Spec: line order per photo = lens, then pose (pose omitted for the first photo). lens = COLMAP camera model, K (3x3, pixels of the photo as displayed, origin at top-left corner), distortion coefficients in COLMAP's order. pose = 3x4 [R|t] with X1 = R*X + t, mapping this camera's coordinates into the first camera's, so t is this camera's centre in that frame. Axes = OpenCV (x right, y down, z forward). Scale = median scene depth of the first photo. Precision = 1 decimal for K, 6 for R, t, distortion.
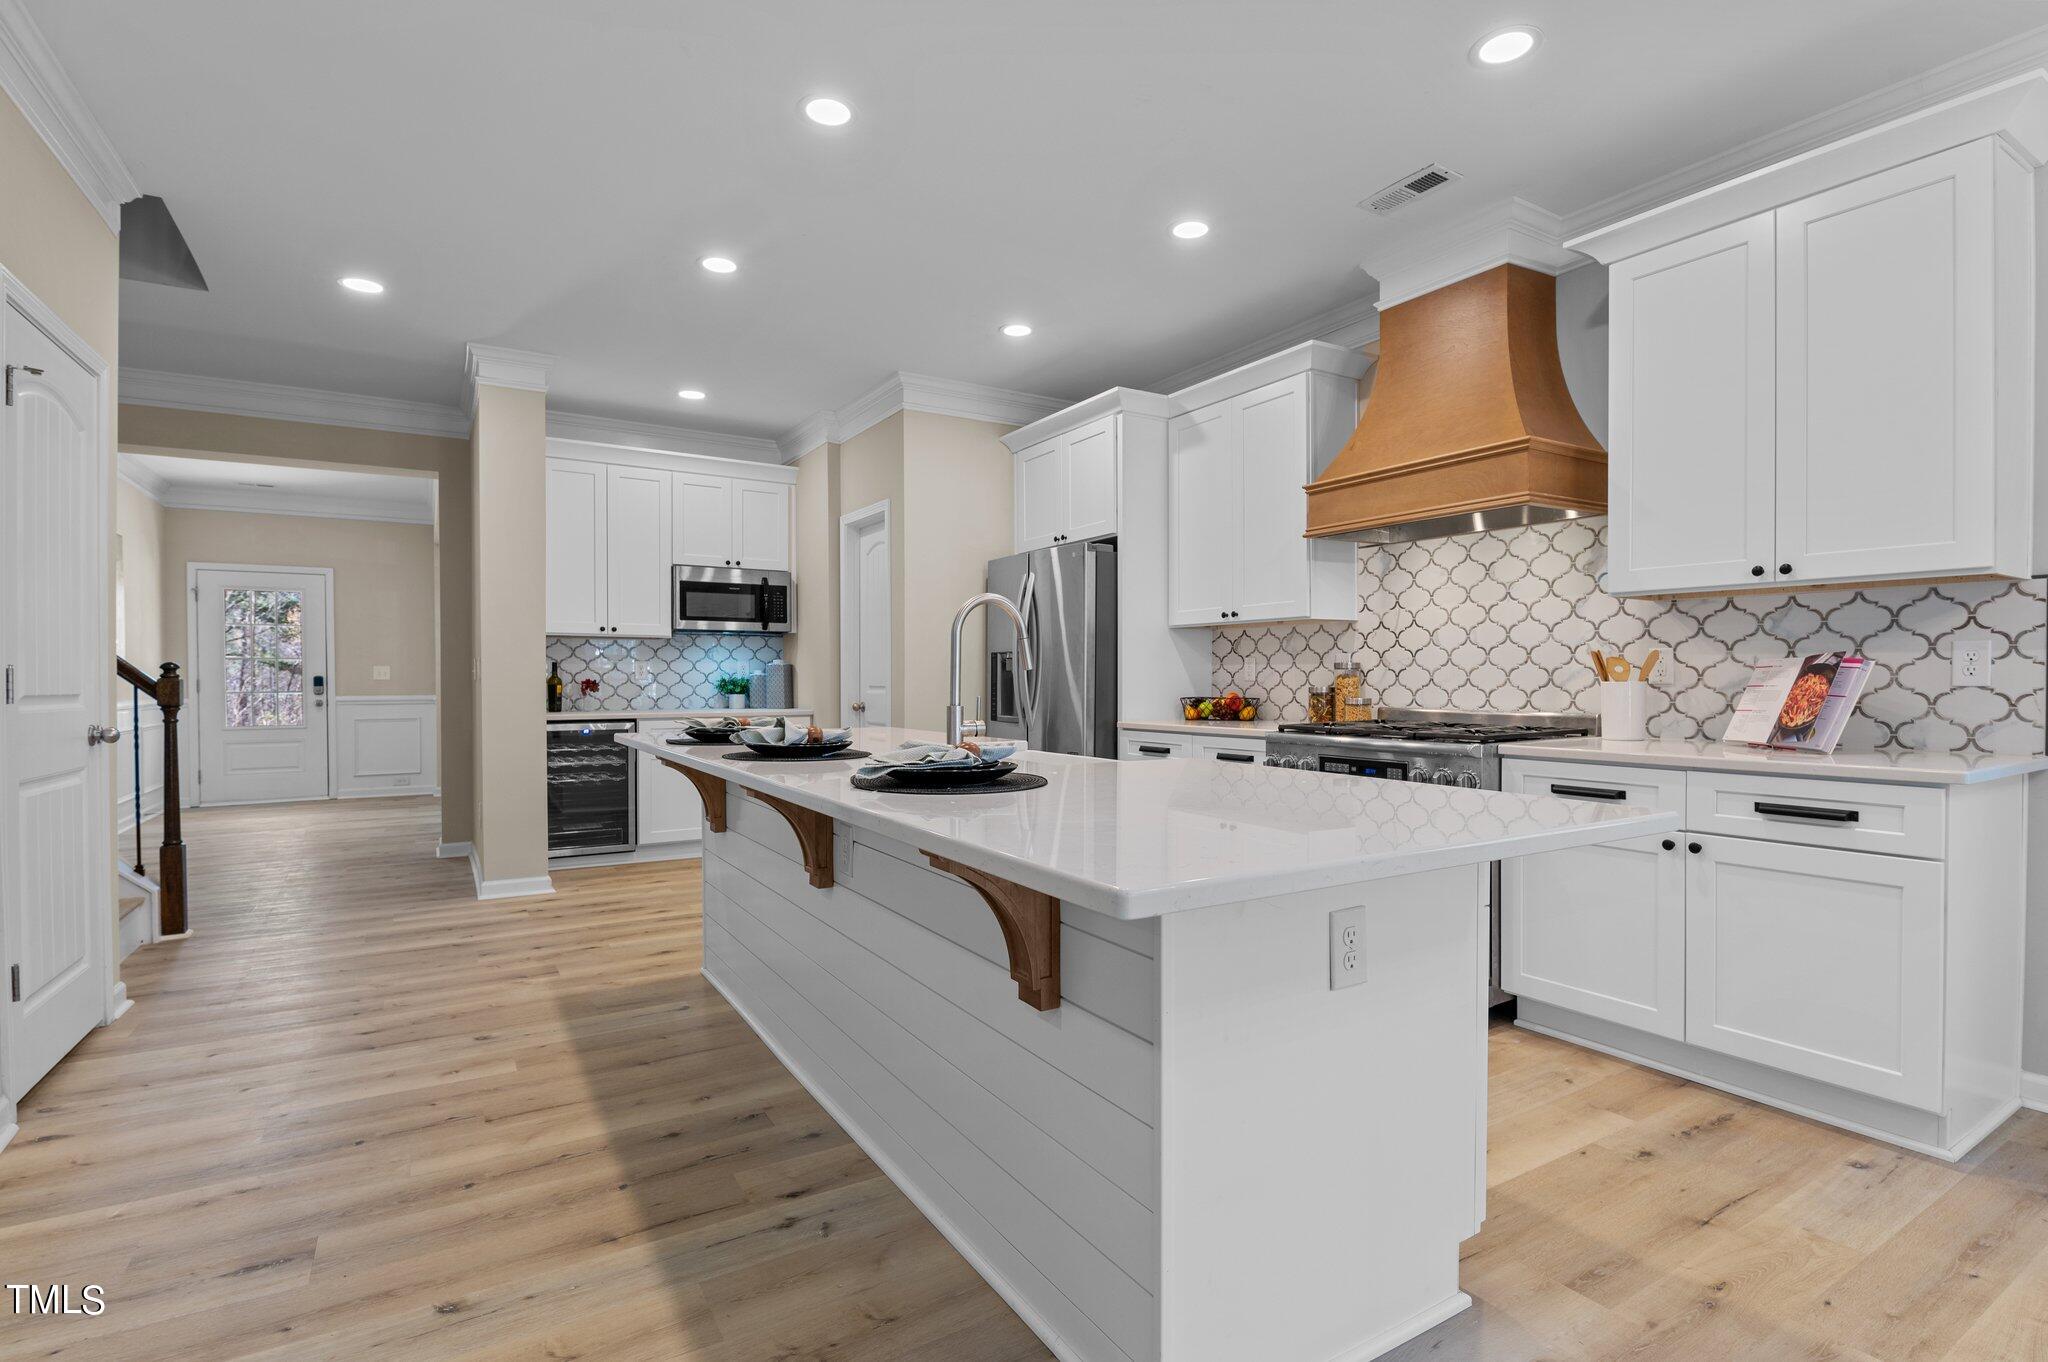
lens RADIAL K [[975.1, 0, 1038.1], [0, 975.1, 690.8], [0, 0, 1]] dist [-0.003533, -0.005527]
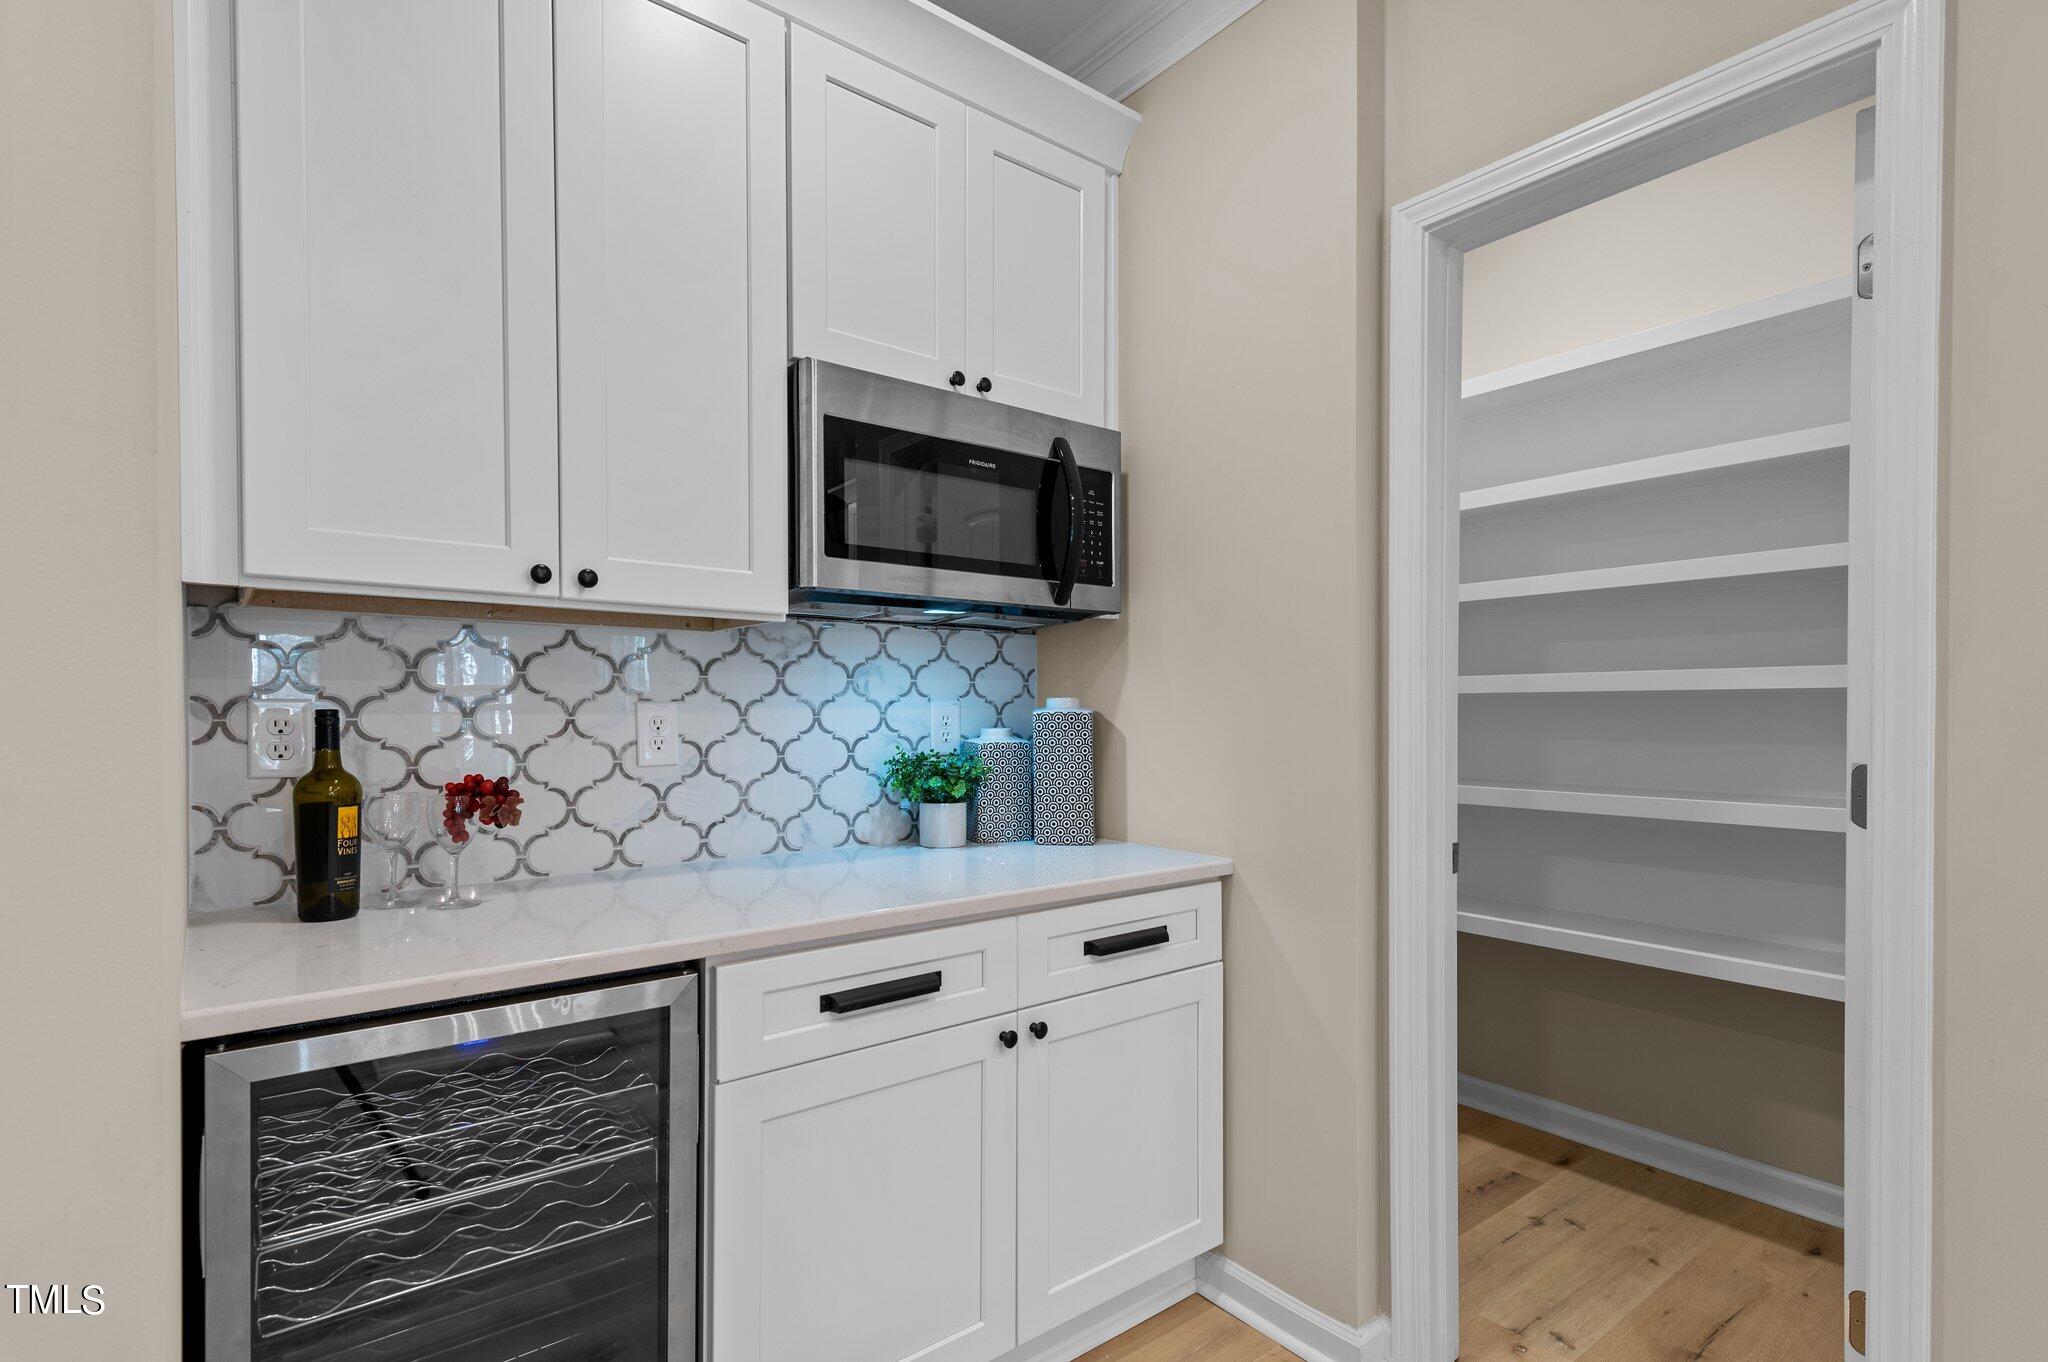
lens RADIAL K [[975.1, 0, 1042.7], [0, 975.1, 721.5], [0, 0, 1]] dist [-0.003533, -0.005527]
pose [[0.990870, -0.002391, 0.134799, -0.519078], [0.002728, 0.999994, -0.002317, -0.037175], [-0.134793, 0.002663, 0.990870, 1.083107]]
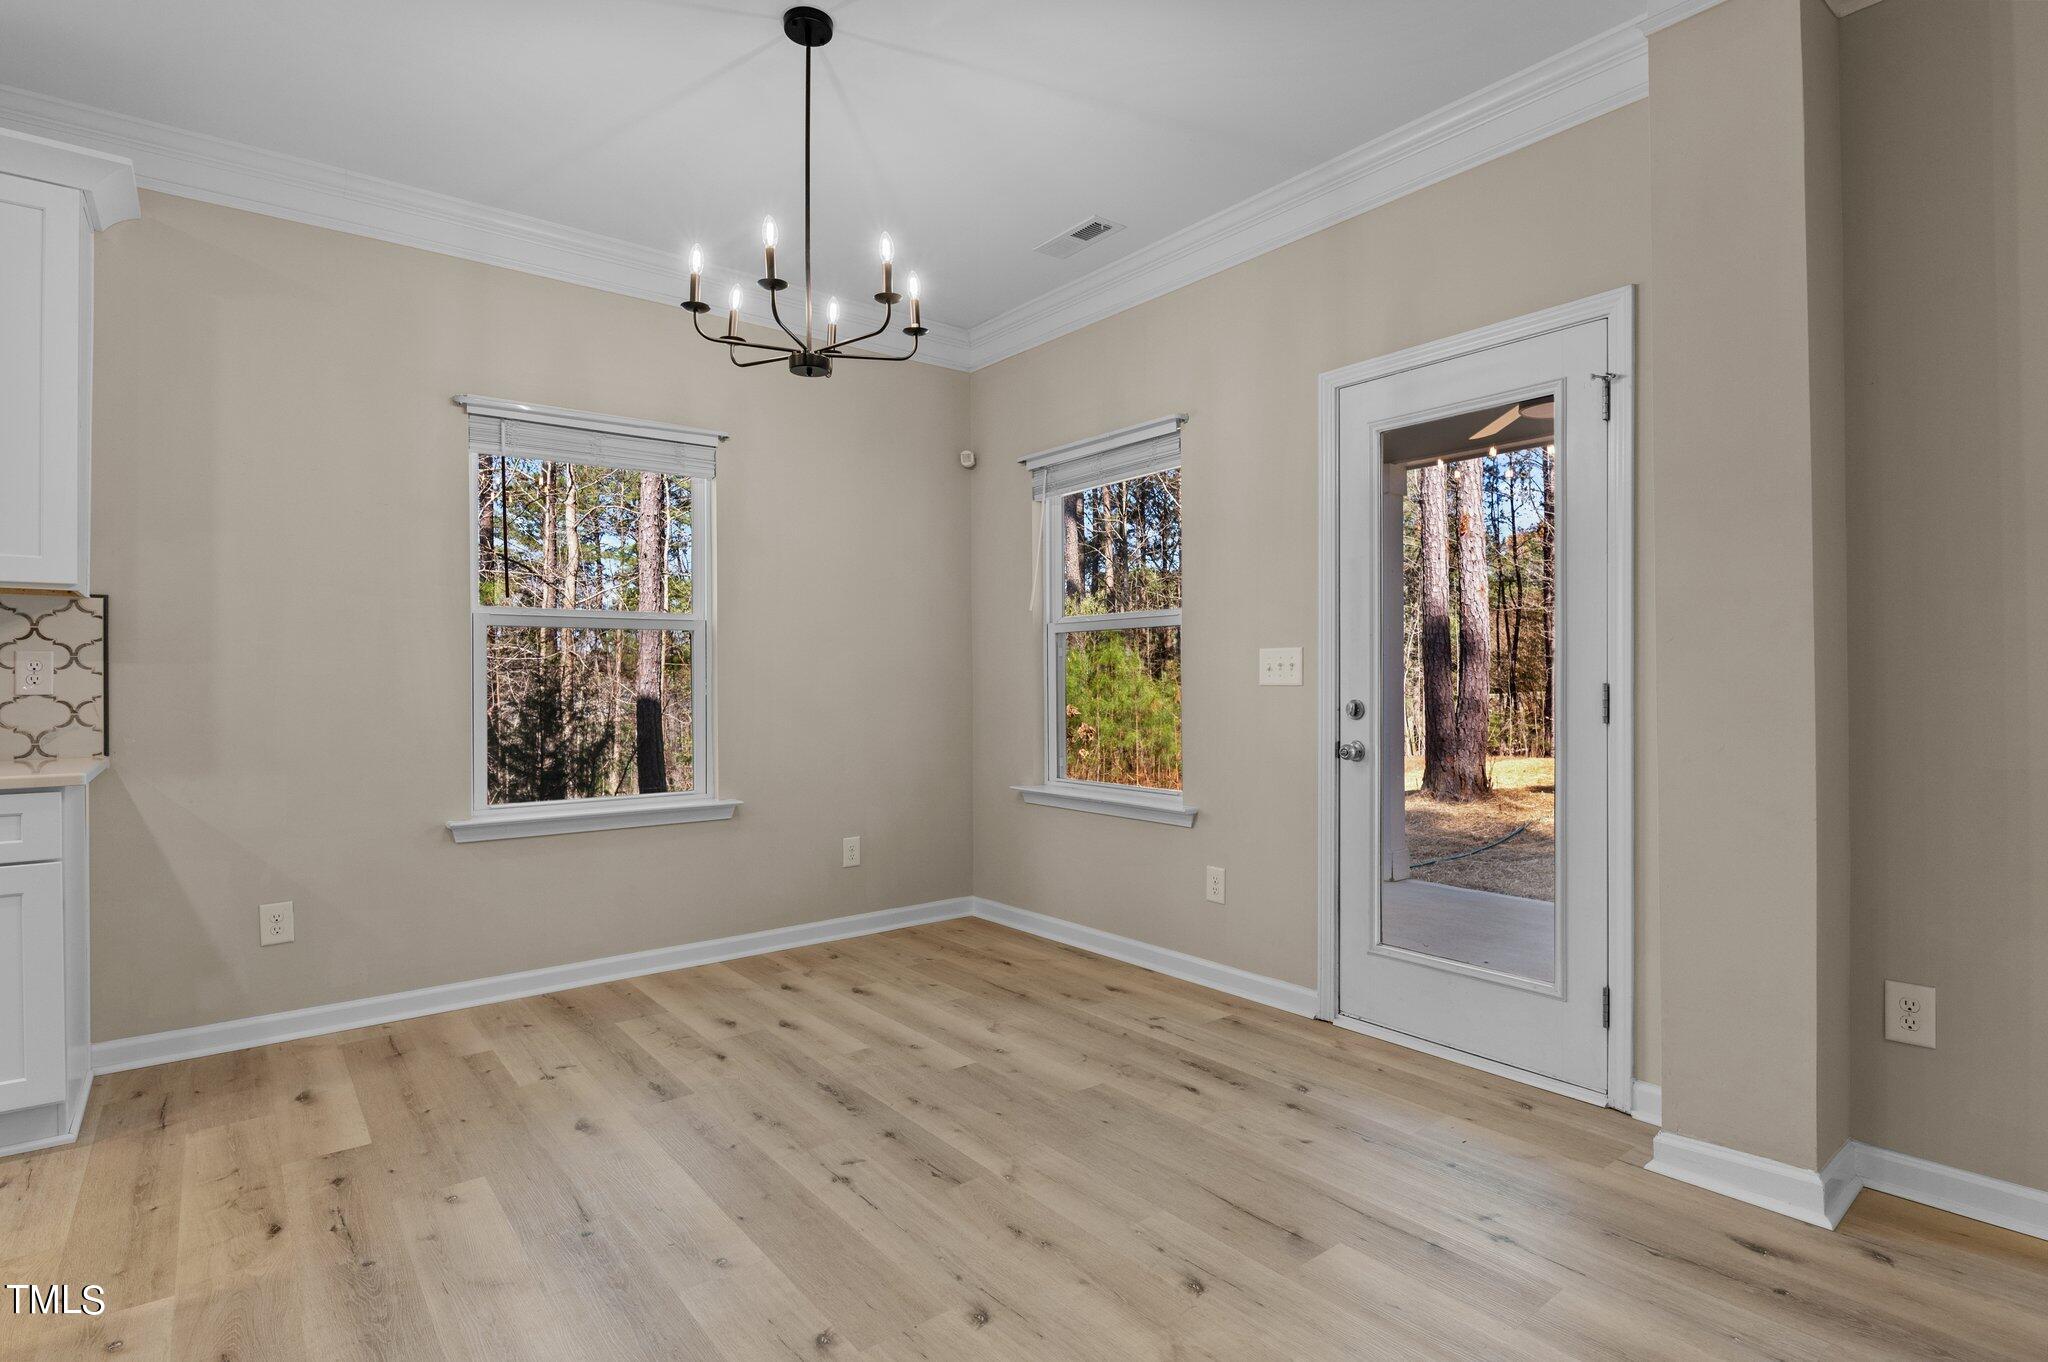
lens RADIAL K [[1028.4, 0, 1031.8], [0, 1028.4, 674.0], [0, 0, 1]] dist [-0.004518, -0.001910]
pose [[-0.134028, 0.008336, 0.990943, -0.170810], [0.017291, 0.999832, -0.006072, -0.001170], [-0.990827, 0.016320, -0.134149, 0.052253]]
